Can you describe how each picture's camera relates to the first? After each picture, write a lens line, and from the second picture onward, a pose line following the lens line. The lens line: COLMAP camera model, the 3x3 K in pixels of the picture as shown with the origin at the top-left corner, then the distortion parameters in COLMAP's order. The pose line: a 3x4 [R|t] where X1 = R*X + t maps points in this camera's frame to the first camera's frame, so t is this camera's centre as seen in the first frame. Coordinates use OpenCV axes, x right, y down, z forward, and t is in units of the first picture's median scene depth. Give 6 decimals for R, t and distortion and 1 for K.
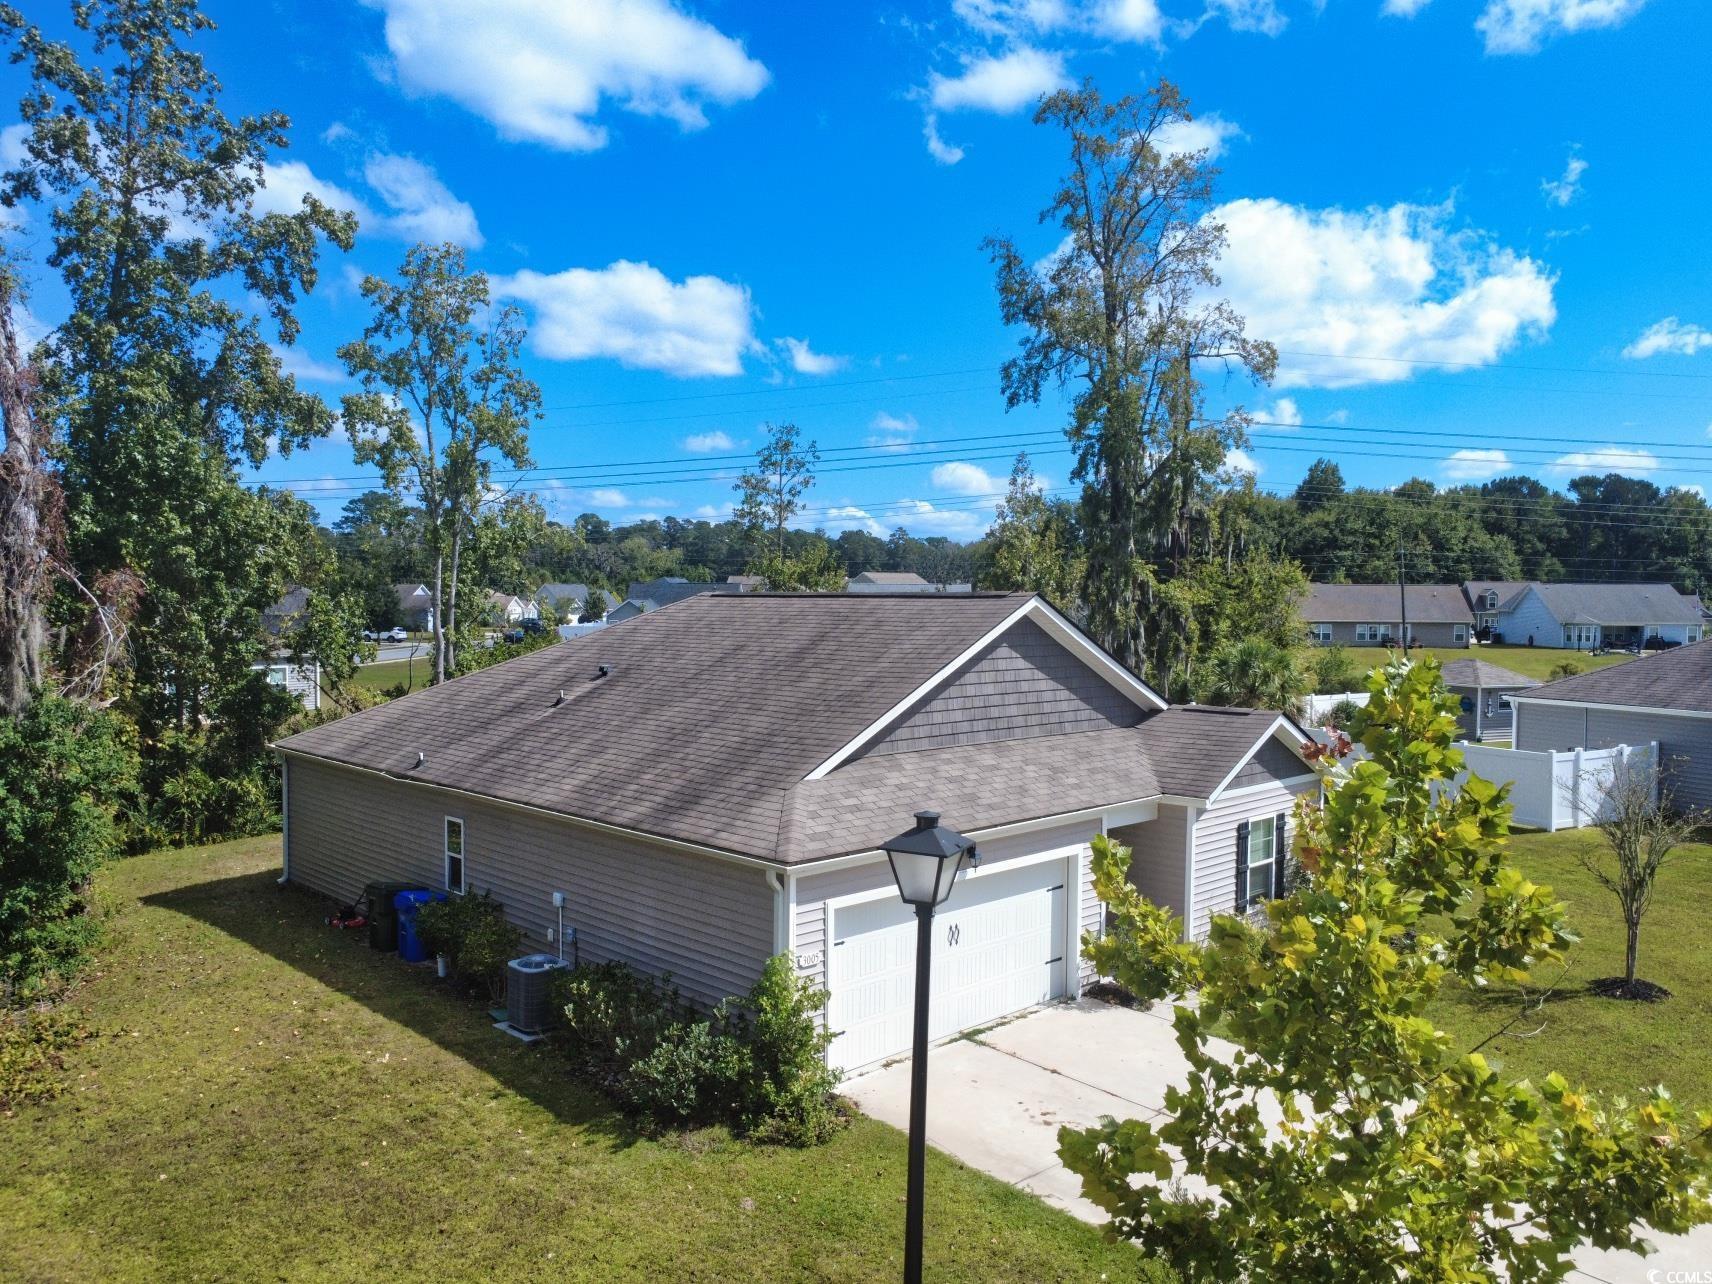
lens RADIAL K [[1299.2, 0, 856.5], [0, 1299.2, 647.7], [0, 0, 1]] dist [-0.002249, 0.008948]
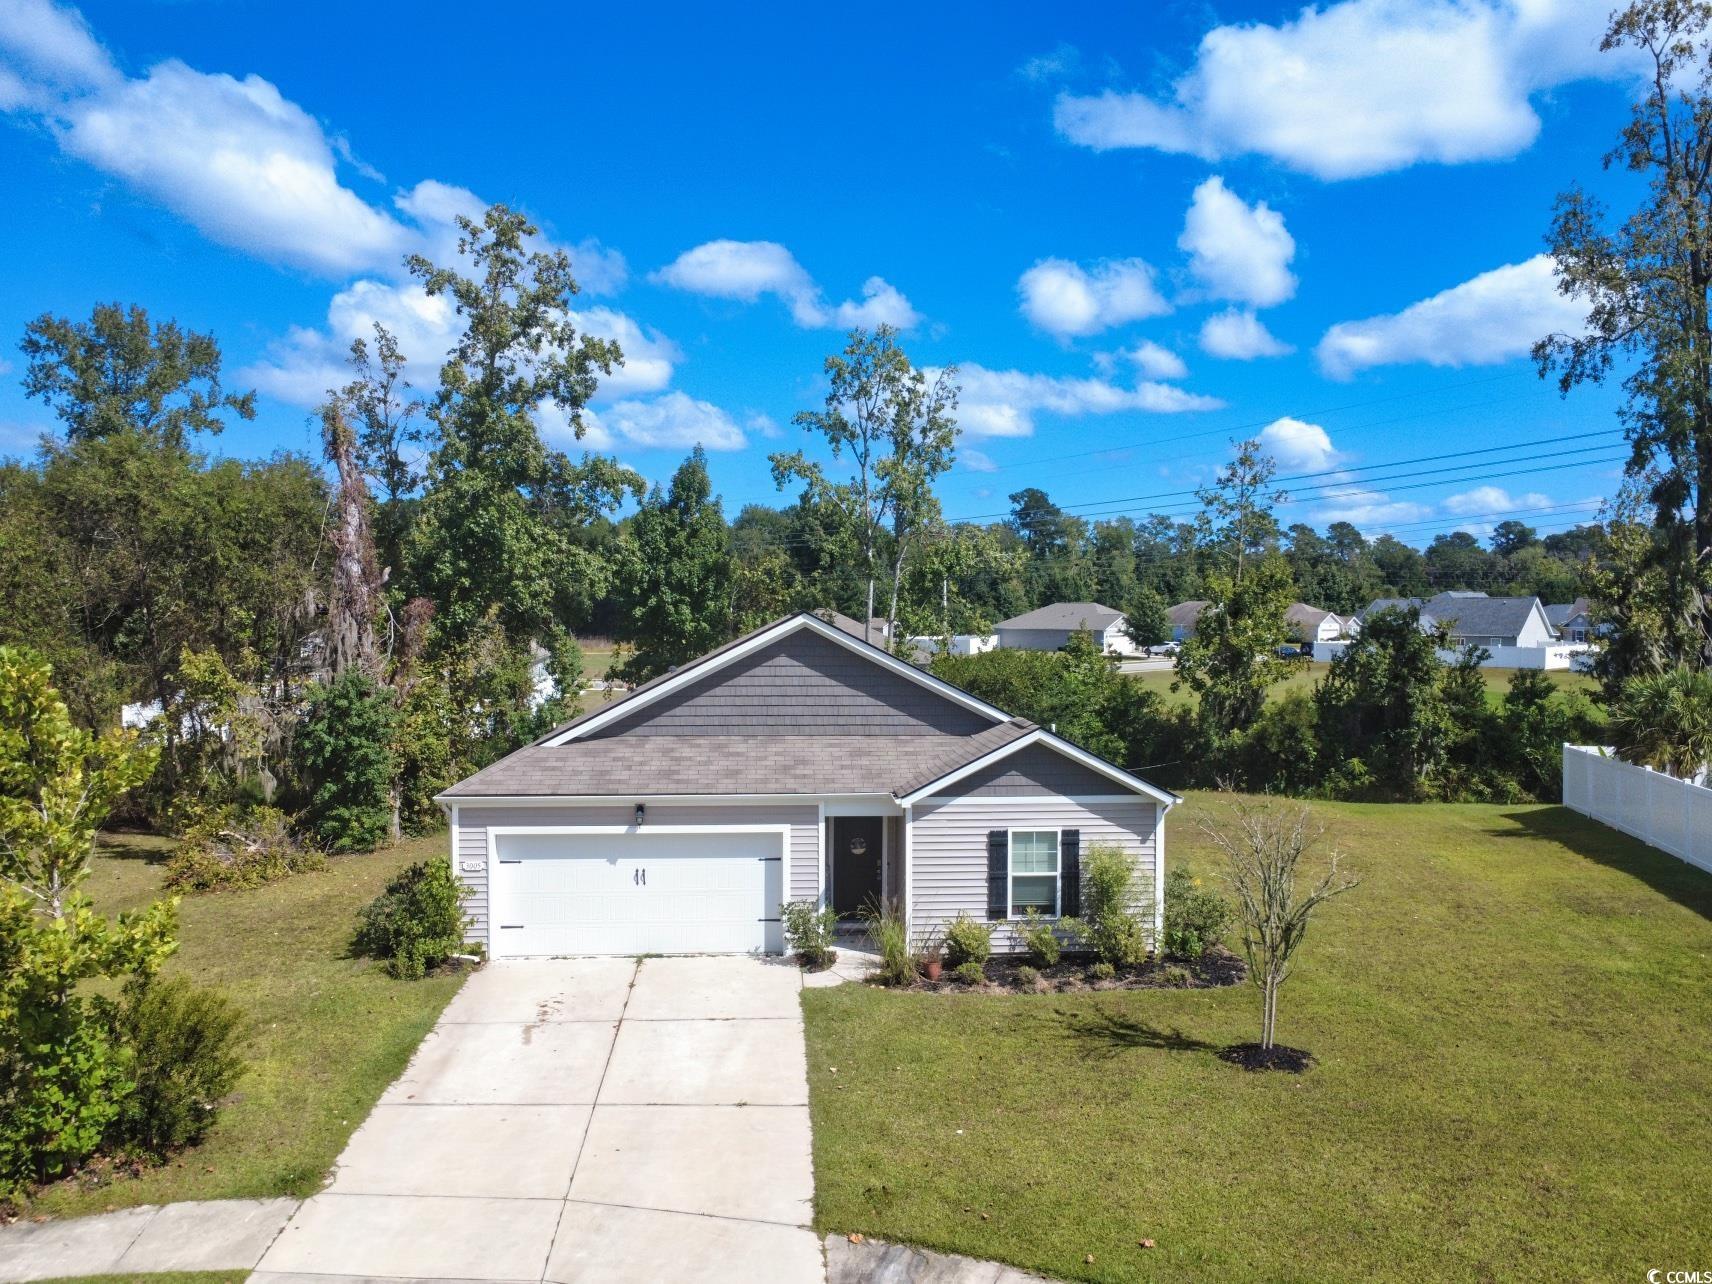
lens RADIAL K [[1299.2, 0, 846.5], [0, 1299.2, 641.3], [0, 0, 1]] dist [-0.002249, 0.008948]
pose [[0.753775, 0.012844, -0.657007, 0.893115], [-0.024188, 0.999674, -0.008208, -0.005846], [0.656687, 0.022079, 0.753840, 0.130176]]
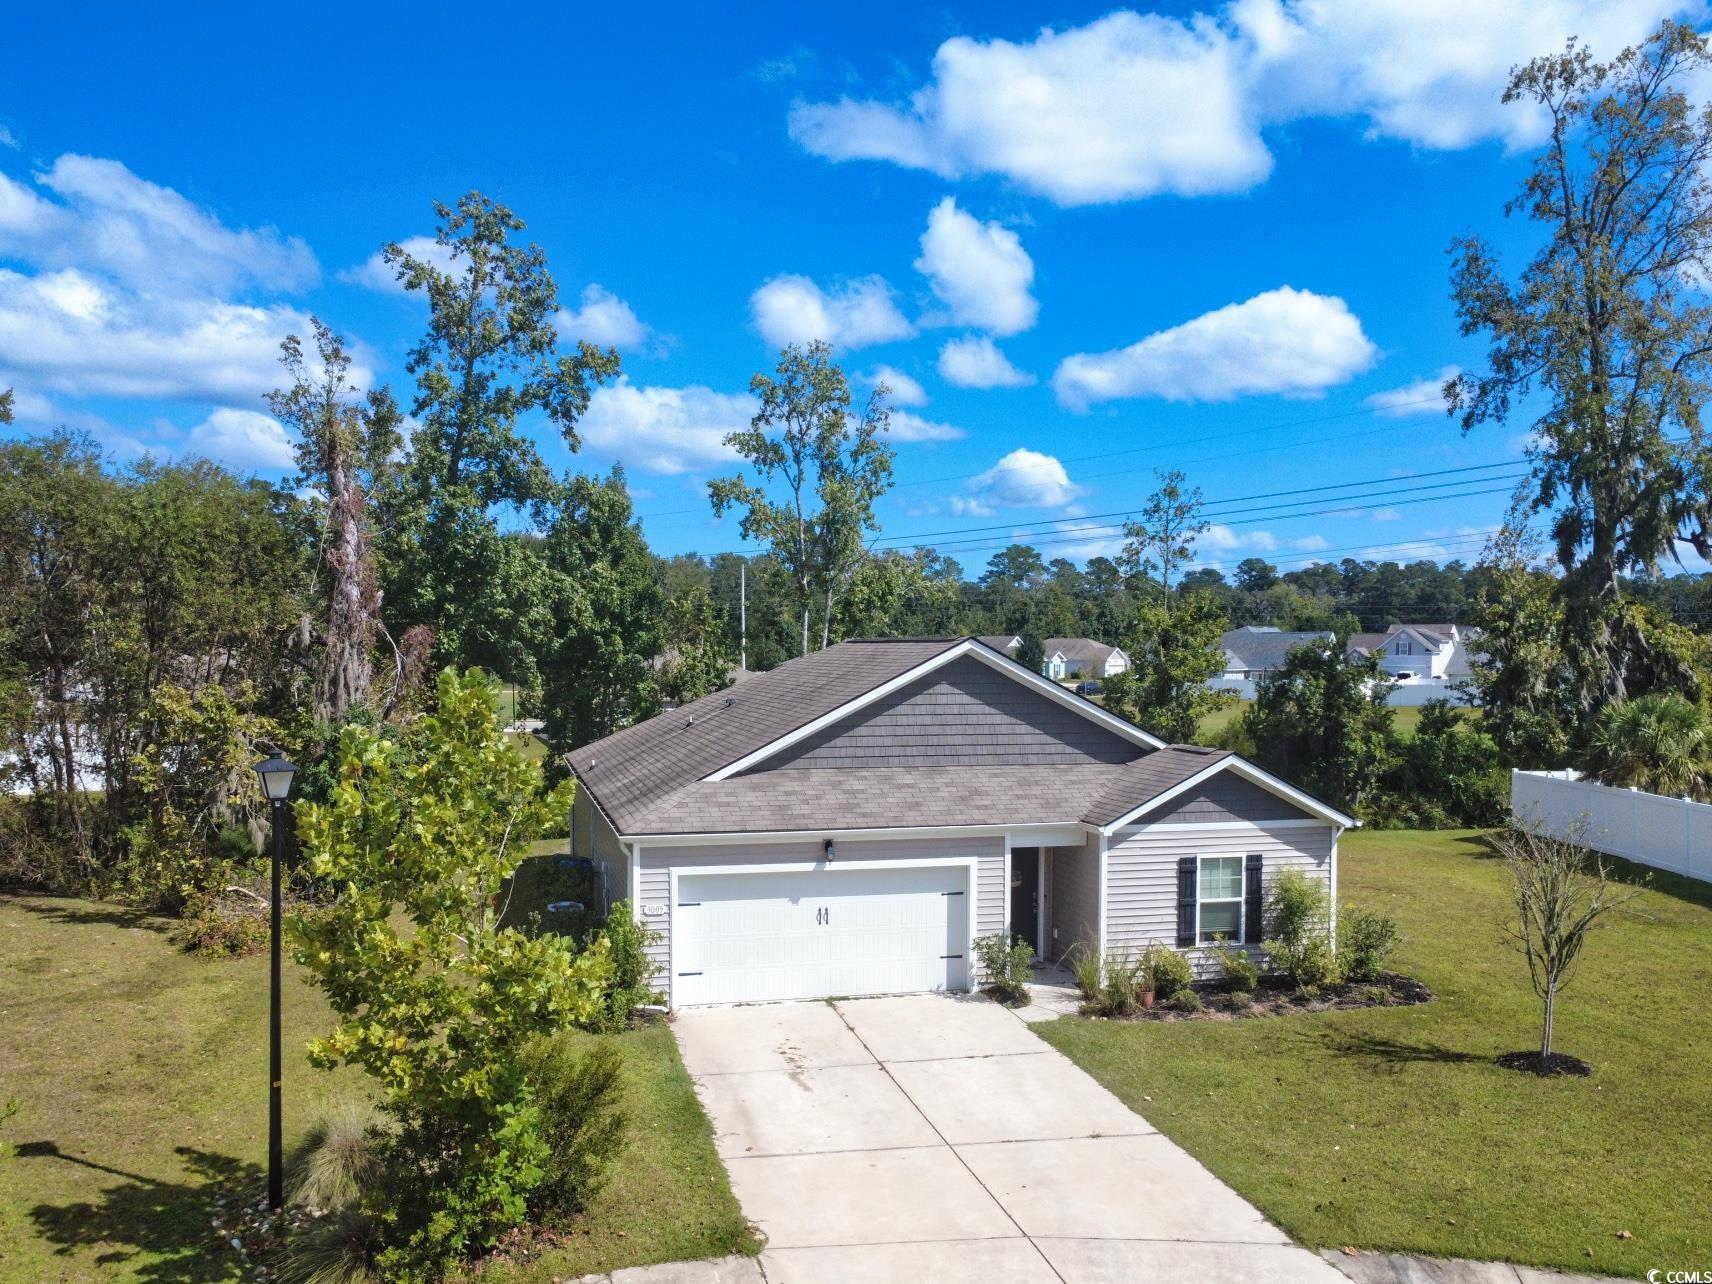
lens RADIAL K [[1376.9, 0, 791.5], [0, 1376.9, 701.3], [0, 0, 1]] dist [0.009296, -0.009069]
pose [[0.851554, 0.017724, -0.523968, 0.604550], [-0.018466, 0.999822, 0.003809, 0.011860], [0.523942, 0.006432, 0.851730, -0.103222]]
